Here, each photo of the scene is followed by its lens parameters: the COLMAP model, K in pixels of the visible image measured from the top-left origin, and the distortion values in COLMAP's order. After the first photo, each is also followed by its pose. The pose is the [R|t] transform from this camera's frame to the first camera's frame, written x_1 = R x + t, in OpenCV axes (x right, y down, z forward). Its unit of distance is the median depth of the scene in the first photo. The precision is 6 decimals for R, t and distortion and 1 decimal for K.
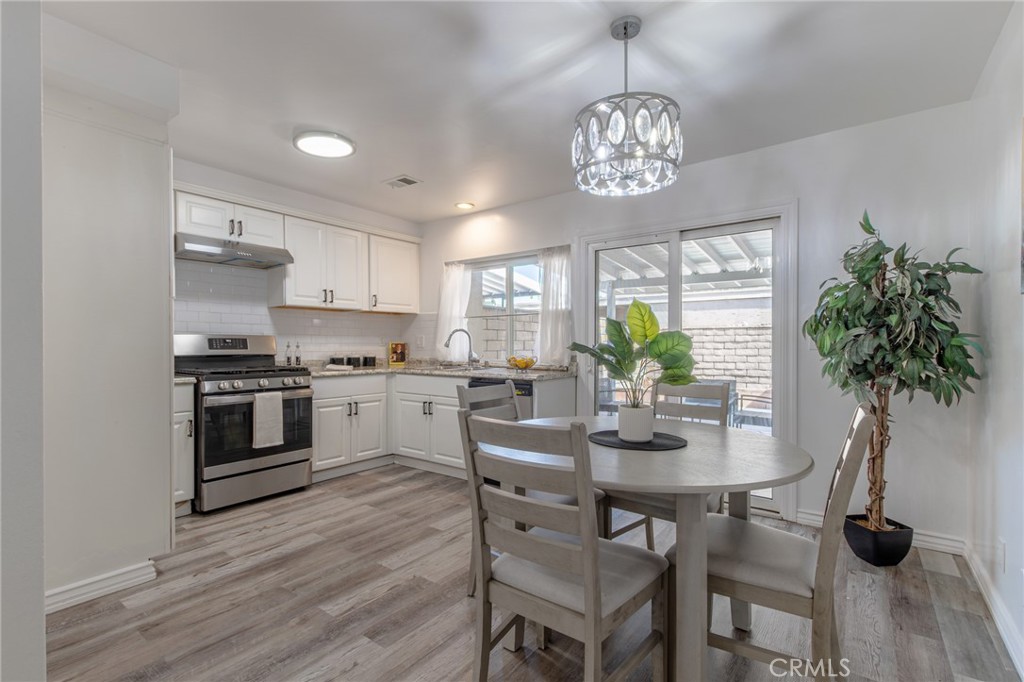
lens RADIAL K [[467.6, 0, 510.8], [0, 467.6, 346.9], [0, 0, 1]] dist [0.003308, -0.000701]
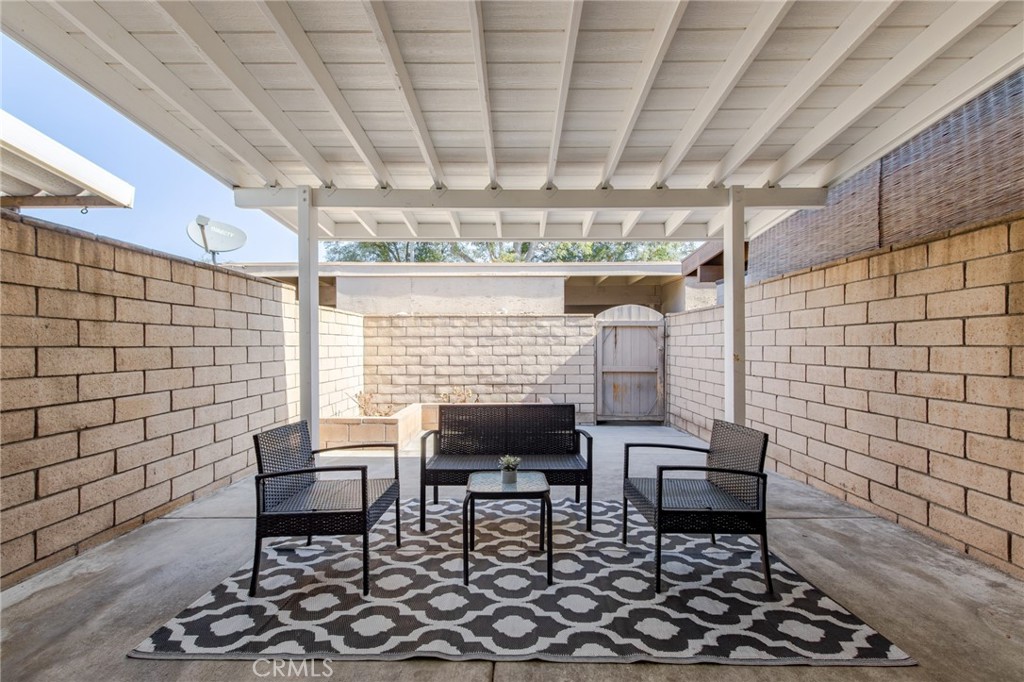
lens RADIAL K [[467.6, 0, 510.6], [0, 467.6, 344.9], [0, 0, 1]] dist [0.003308, -0.000701]
pose [[0.805173, -0.002171, 0.593037, 0.200705], [0.008628, 0.999930, -0.008054, 0.020337], [-0.592978, 0.011602, 0.805135, 1.002126]]
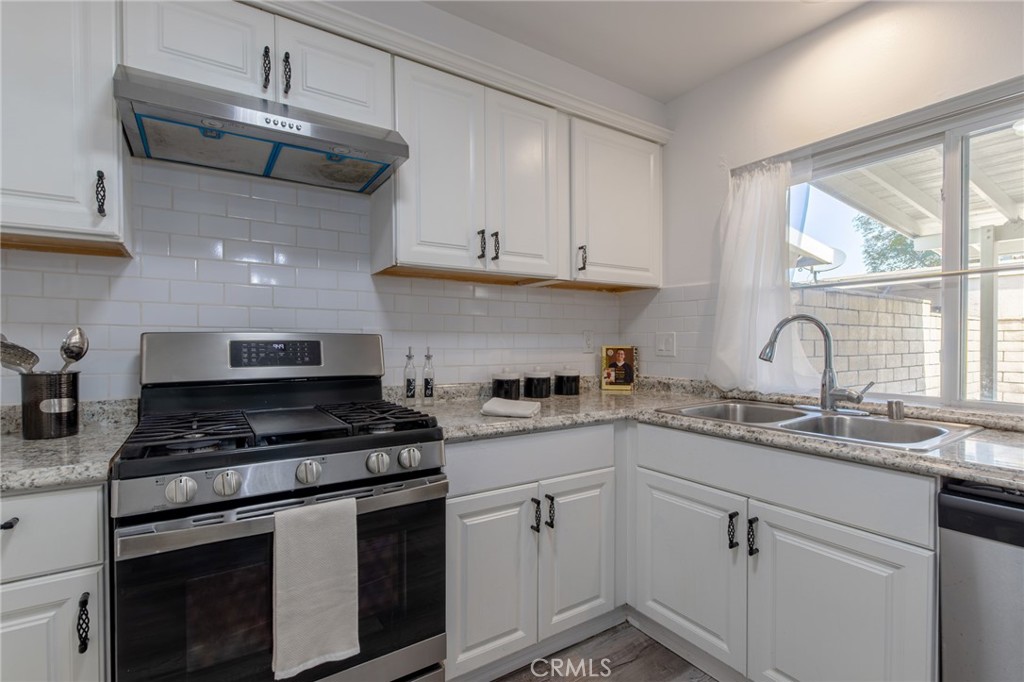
lens RADIAL K [[467.6, 0, 505.4], [0, 467.6, 342.7], [0, 0, 1]] dist [0.003308, -0.000701]
pose [[0.937208, 0.000152, -0.348771, -0.217040], [-0.001641, 0.999991, -0.003975, -0.013198], [0.348767, 0.004298, 0.937200, 0.580952]]
